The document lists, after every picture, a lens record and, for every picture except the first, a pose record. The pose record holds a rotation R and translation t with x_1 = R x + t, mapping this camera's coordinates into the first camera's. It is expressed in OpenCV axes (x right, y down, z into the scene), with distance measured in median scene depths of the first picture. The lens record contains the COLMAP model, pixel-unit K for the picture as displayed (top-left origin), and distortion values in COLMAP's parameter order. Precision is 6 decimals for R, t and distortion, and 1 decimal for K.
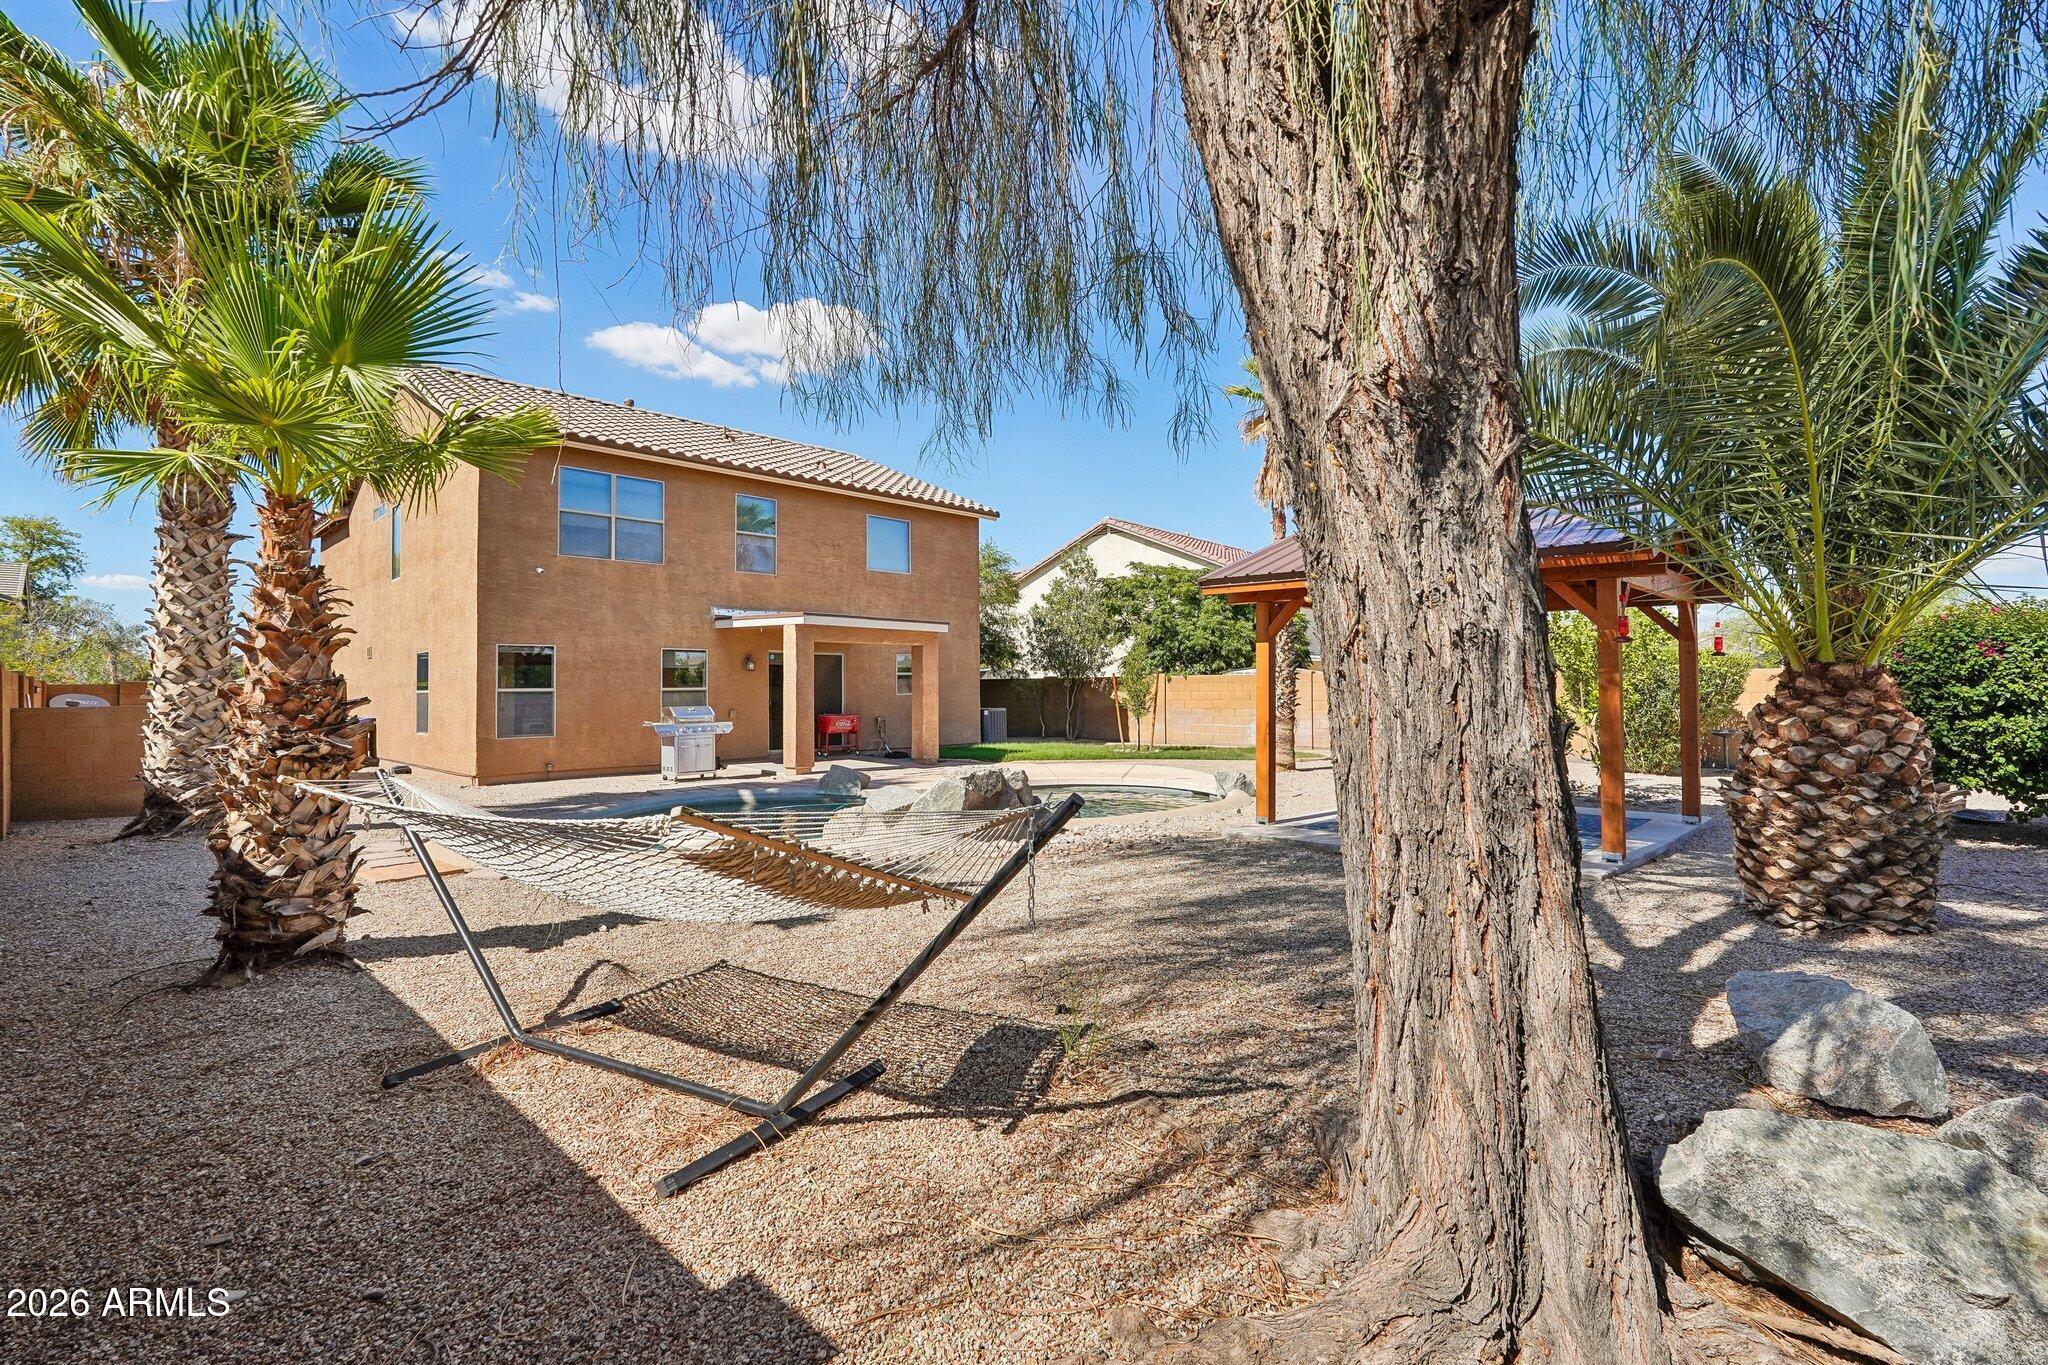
lens RADIAL K [[914.7, 0, 1023.8], [0, 914.7, 681.6], [0, 0, 1]] dist [-0.005914, 0.005527]
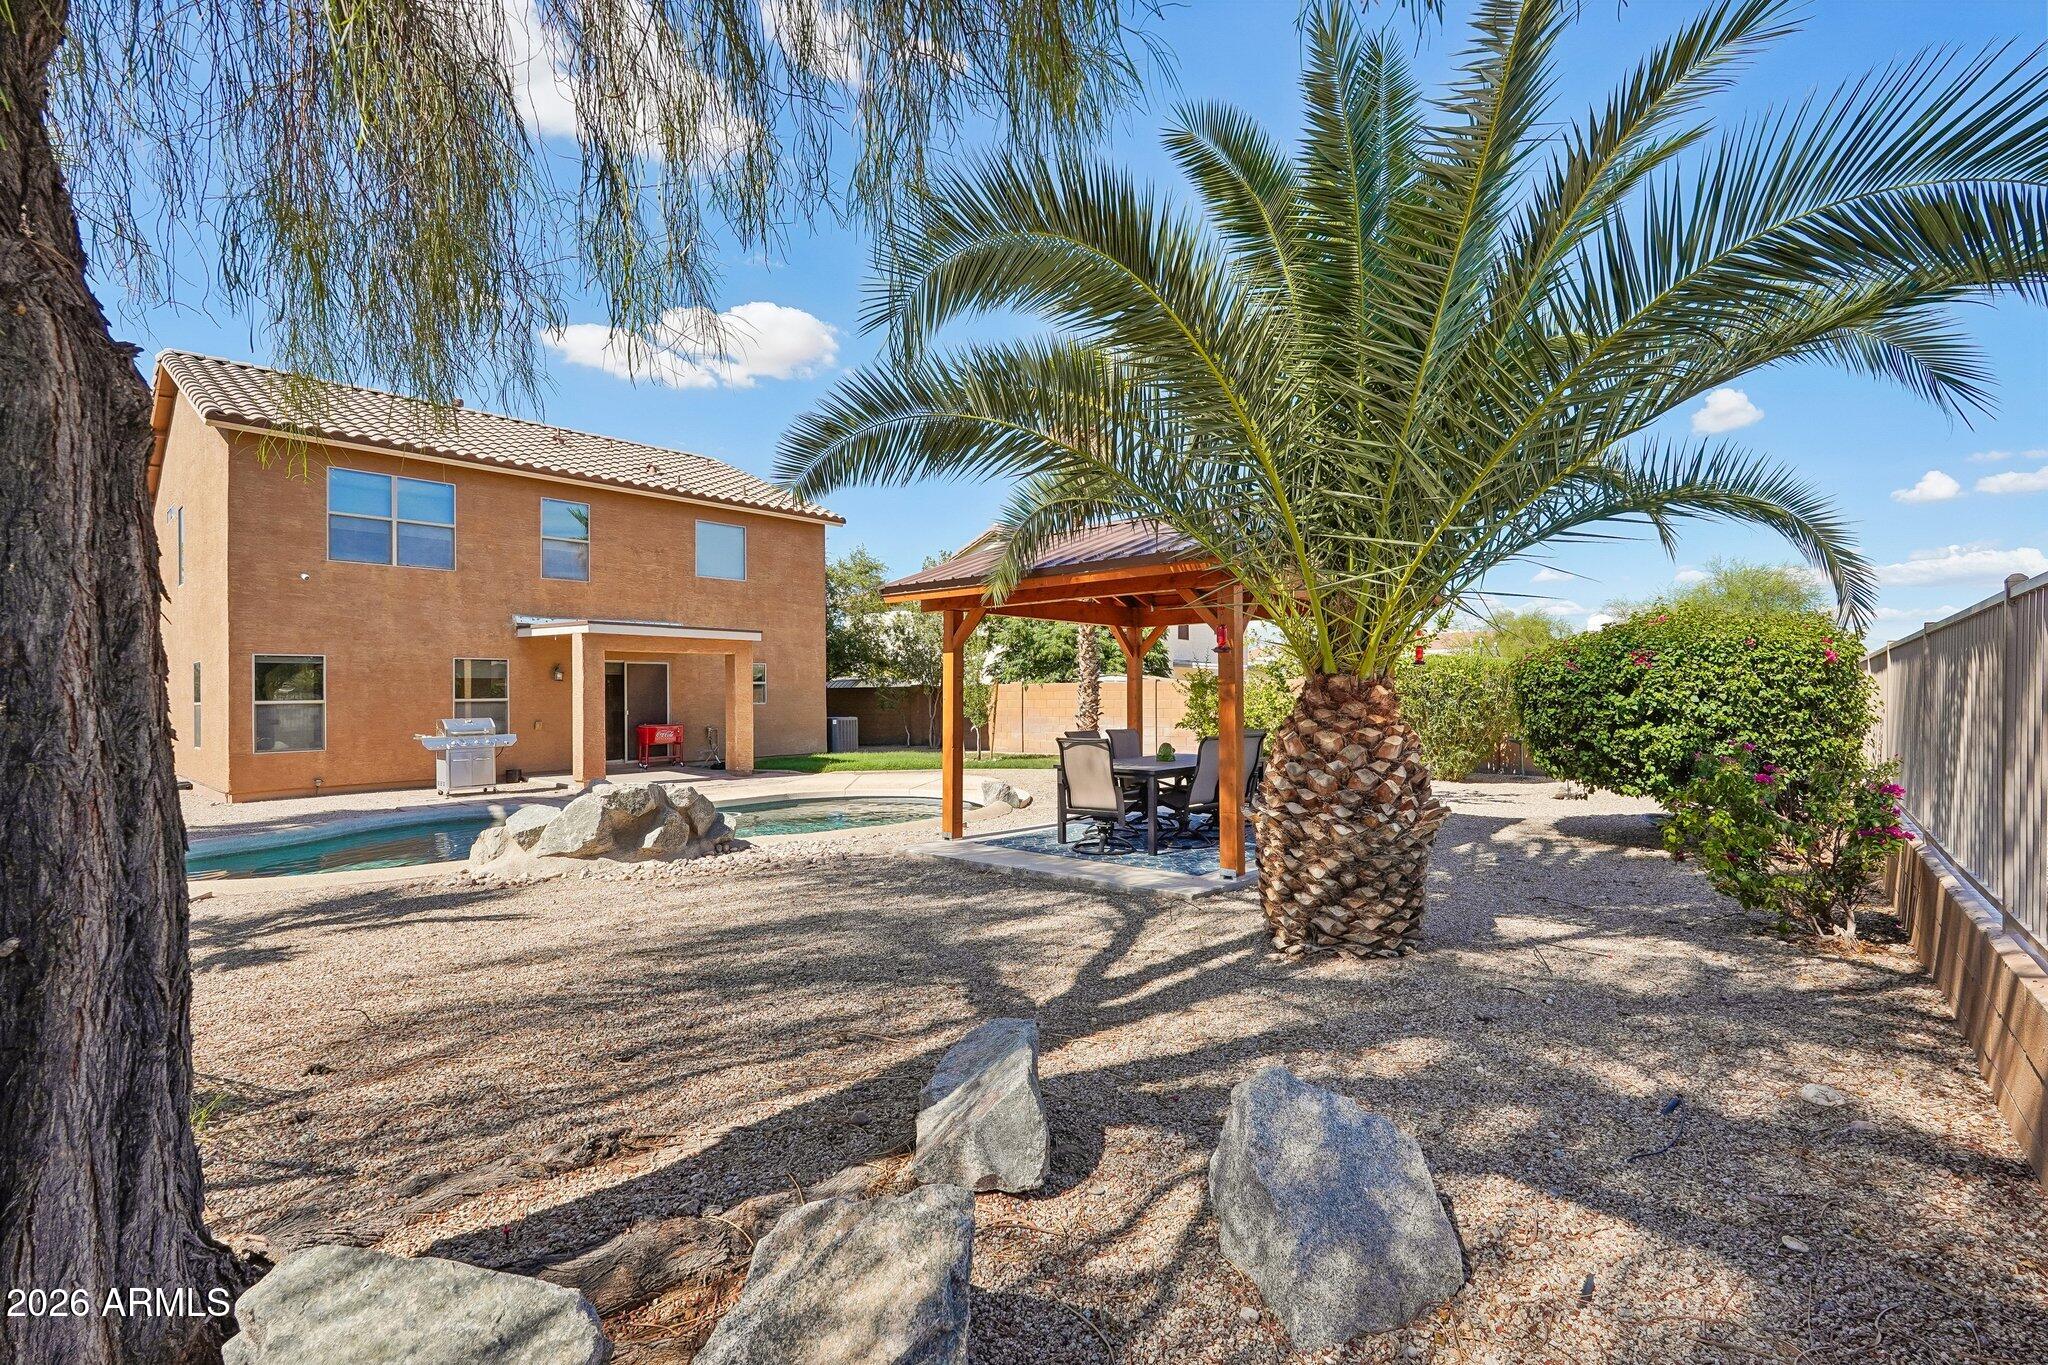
lens RADIAL K [[914.7, 0, 970.6], [0, 914.7, 697.8], [0, 0, 1]] dist [-0.005914, 0.005527]
pose [[0.998909, -0.003786, 0.046555, 0.275132], [0.003367, 0.999953, 0.009083, -0.003517], [-0.046587, -0.008917, 0.998874, 0.038054]]
